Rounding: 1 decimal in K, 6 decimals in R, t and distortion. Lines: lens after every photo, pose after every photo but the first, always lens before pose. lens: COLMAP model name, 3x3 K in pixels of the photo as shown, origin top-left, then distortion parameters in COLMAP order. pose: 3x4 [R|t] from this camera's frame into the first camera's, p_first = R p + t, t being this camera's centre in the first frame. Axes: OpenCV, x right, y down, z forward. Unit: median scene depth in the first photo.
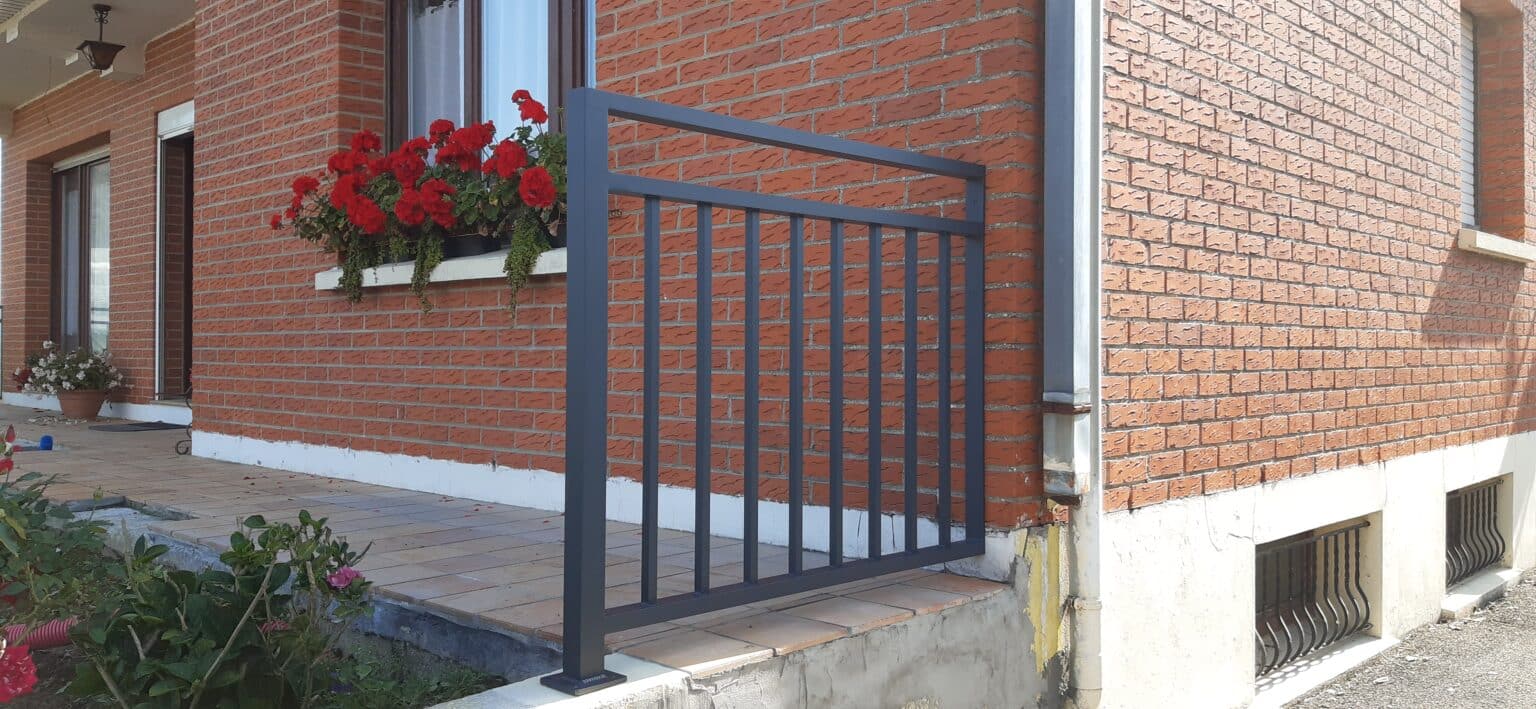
lens RADIAL K [[1212.0, 0, 768.1], [0, 1212.0, 355.7], [0, 0, 1]] dist [-0.019181, -0.005113]
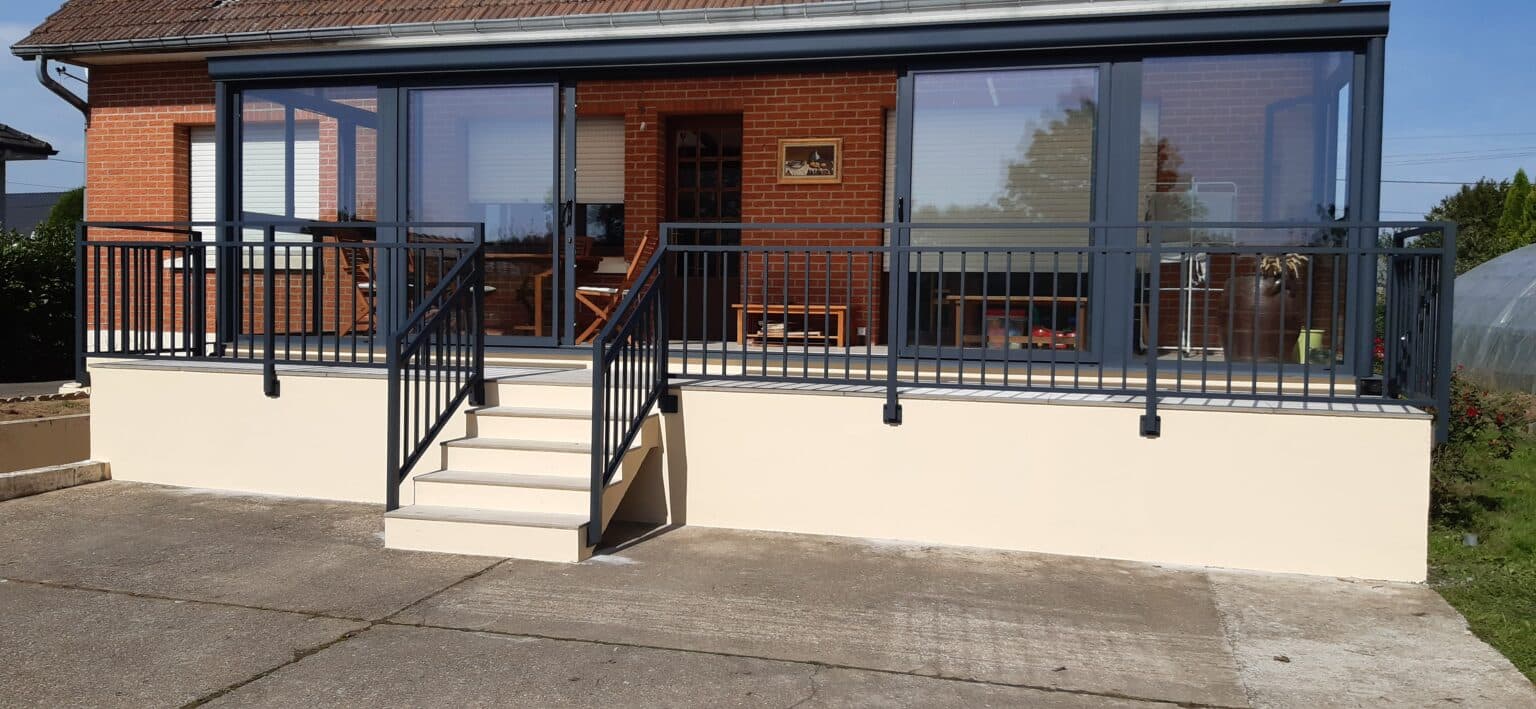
lens RADIAL K [[1212.0, 0, 758.9], [0, 1212.0, 356.3], [0, 0, 1]] dist [-0.019181, -0.005113]
pose [[0.465394, 0.046589, -0.883877, 4.102259], [-0.014330, 0.998879, 0.045106, 0.017062], [0.884988, -0.008326, 0.465540, 1.054137]]
